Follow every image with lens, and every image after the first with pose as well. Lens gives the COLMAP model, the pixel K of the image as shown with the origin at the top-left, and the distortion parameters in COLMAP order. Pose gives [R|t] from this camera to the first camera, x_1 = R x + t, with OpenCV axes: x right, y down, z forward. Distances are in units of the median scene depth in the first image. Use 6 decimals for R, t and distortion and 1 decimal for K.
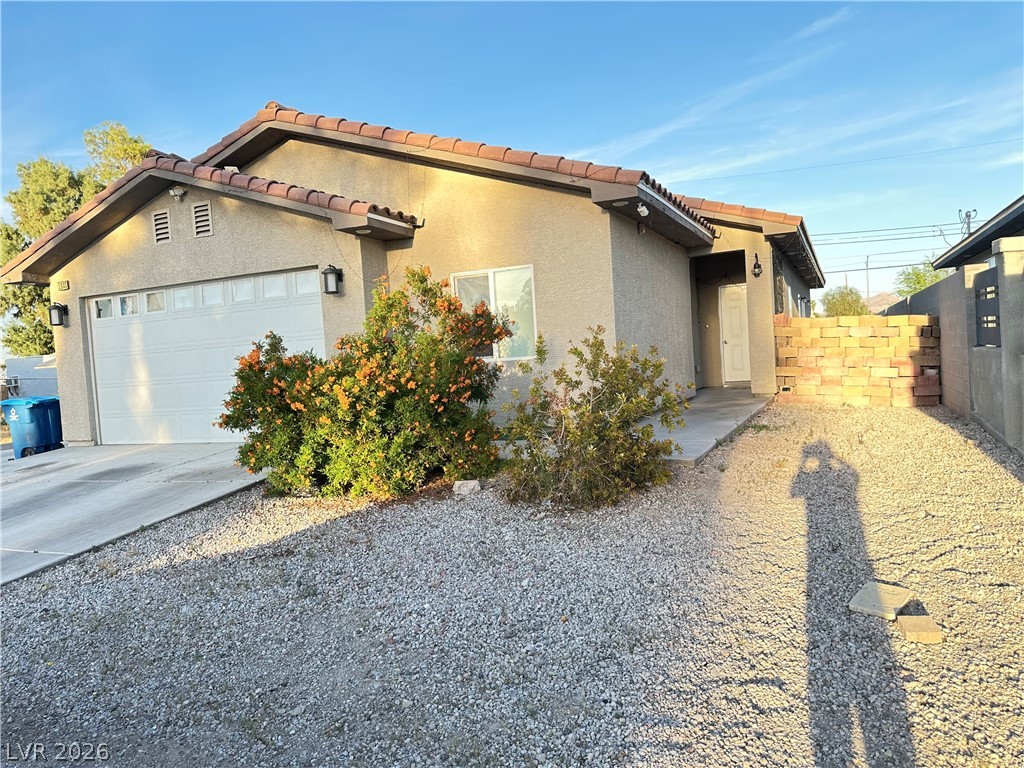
lens RADIAL K [[724.9, 0, 502.8], [0, 724.9, 382.3], [0, 0, 1]] dist [0.075731, -0.083425]
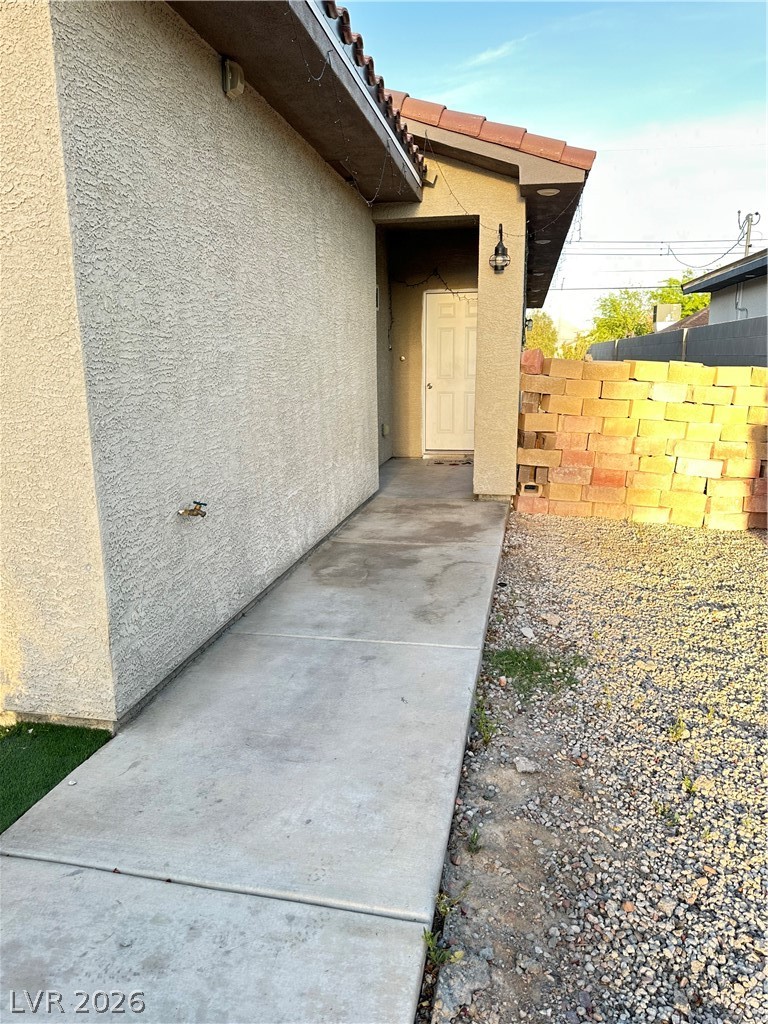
lens RADIAL K [[724.9, 0, 385.9], [0, 724.9, 520.7], [0, 0, 1]] dist [0.075731, -0.083425]
pose [[0.966468, 0.000249, 0.256785, 0.136103], [-0.044630, 0.984943, 0.167022, -0.053816], [-0.252877, -0.172882, 0.951927, 0.492258]]
